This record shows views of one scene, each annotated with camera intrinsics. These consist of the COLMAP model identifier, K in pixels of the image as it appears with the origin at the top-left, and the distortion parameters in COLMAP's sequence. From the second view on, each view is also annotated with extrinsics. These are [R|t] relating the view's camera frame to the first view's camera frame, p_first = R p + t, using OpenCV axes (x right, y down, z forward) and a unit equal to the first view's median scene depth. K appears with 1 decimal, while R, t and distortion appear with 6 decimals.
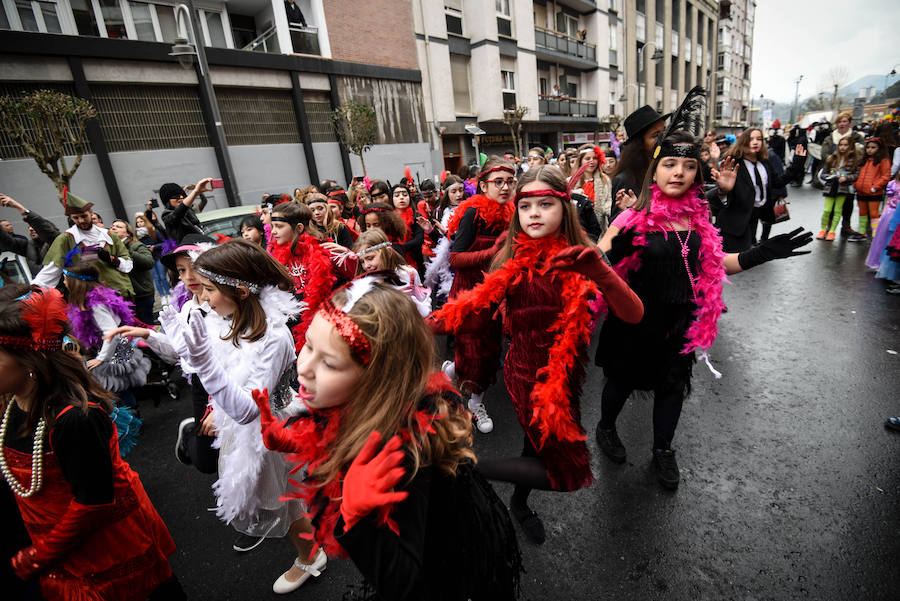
lens RADIAL K [[416.0, 0, 452.5], [0, 416.0, 303.4], [0, 0, 1]] dist [-0.025674, -0.008472]
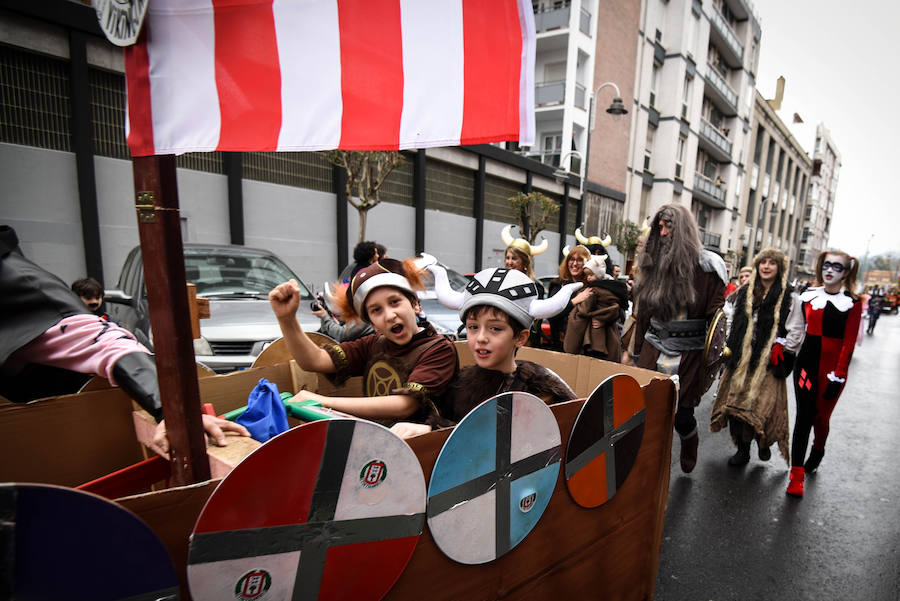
lens RADIAL K [[526.8, 0, 577.1], [0, 526.8, 383.7], [0, 0, 1]] dist [-0.012131, -0.001155]
pose [[0.967109, 0.140362, 0.212128, -0.364868], [-0.118802, 0.986668, -0.111233, 0.172536], [-0.224913, 0.082373, 0.970891, -0.395634]]
